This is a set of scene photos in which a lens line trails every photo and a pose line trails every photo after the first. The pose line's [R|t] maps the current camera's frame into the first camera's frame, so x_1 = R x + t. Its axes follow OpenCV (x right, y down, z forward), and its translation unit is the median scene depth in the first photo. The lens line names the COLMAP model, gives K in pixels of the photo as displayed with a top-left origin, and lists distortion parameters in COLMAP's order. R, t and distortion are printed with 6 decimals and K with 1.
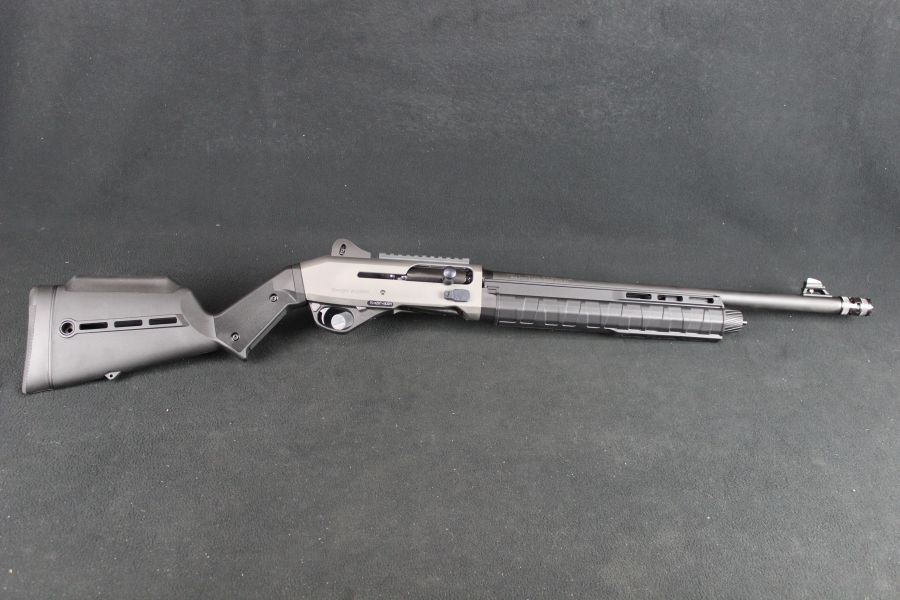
lens RADIAL K [[875.0, 0, 455.5], [0, 875.0, 302.9], [0, 0, 1]] dist [-0.136457, 0.141248]
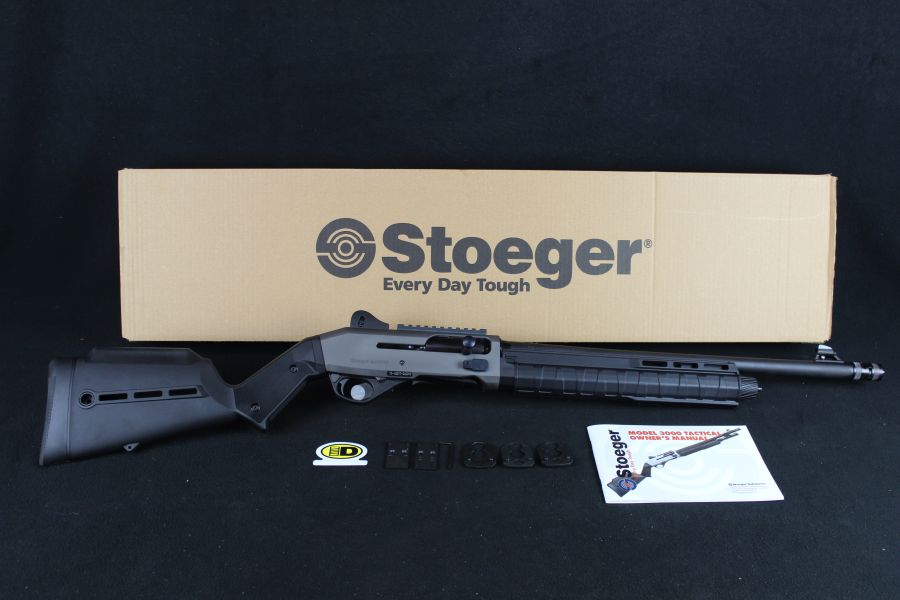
lens RADIAL K [[875.0, 0, 455.5], [0, 875.0, 302.9], [0, 0, 1]] dist [-0.136457, 0.141248]
pose [[0.999841, -0.010605, 0.014305, -0.034915], [0.012171, 0.993375, -0.114267, 0.034636], [-0.012999, 0.114423, 0.993347, -0.007502]]
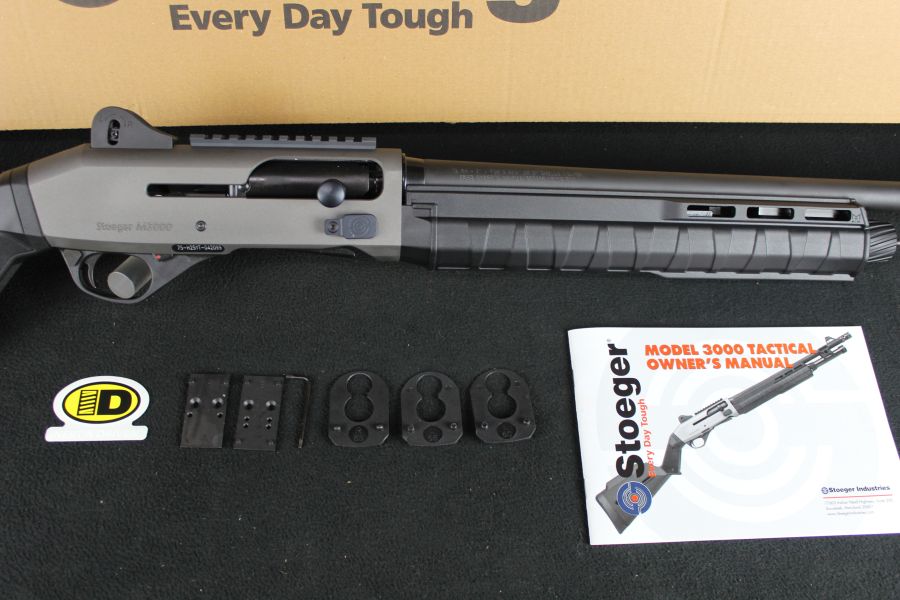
lens RADIAL K [[875.0, 0, 455.5], [0, 875.0, 302.9], [0, 0, 1]] dist [-0.136457, 0.141248]
pose [[0.999480, -0.019867, 0.025389, 0.046933], [0.007113, 0.904033, 0.427404, -0.178368], [-0.031444, -0.427001, 0.903704, 0.527257]]
